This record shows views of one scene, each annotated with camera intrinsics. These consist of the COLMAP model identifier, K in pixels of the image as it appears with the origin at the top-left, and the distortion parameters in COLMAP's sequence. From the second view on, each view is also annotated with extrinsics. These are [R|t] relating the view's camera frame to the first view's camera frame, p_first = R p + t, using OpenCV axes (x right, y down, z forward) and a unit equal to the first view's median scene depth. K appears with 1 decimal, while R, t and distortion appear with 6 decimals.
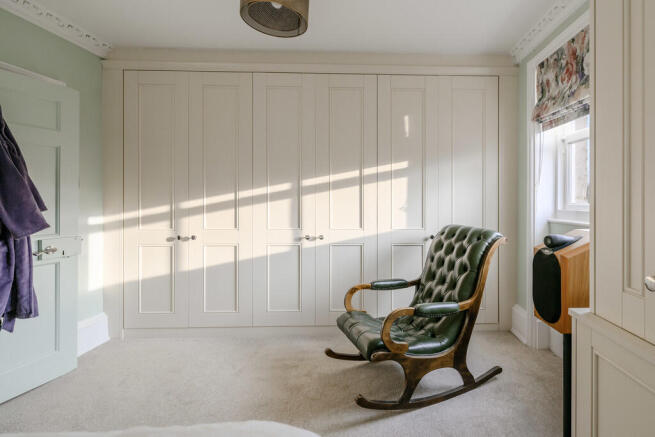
lens RADIAL K [[354.9, 0, 327.7], [0, 354.9, 192.8], [0, 0, 1]] dist [-0.003032, -0.000500]
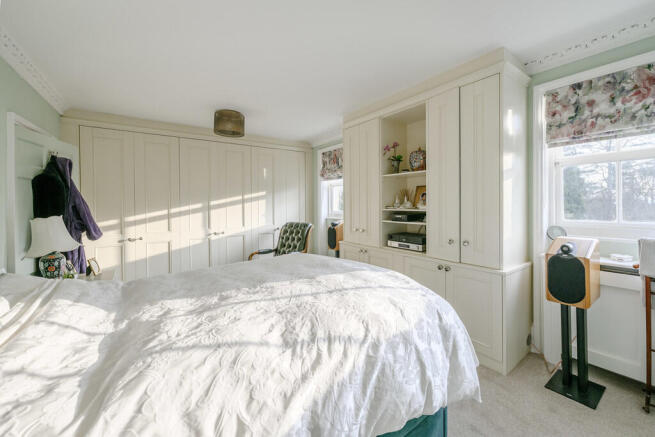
lens RADIAL K [[258.3, 0, 327.4], [0, 258.3, 203.5], [0, 0, 1]] dist [0.000186, 0.000006]
pose [[0.821568, -0.011991, 0.569985, -0.345455], [0.009257, 0.999928, 0.007693, -0.032177], [-0.570036, -0.001044, 0.821619, -0.417032]]
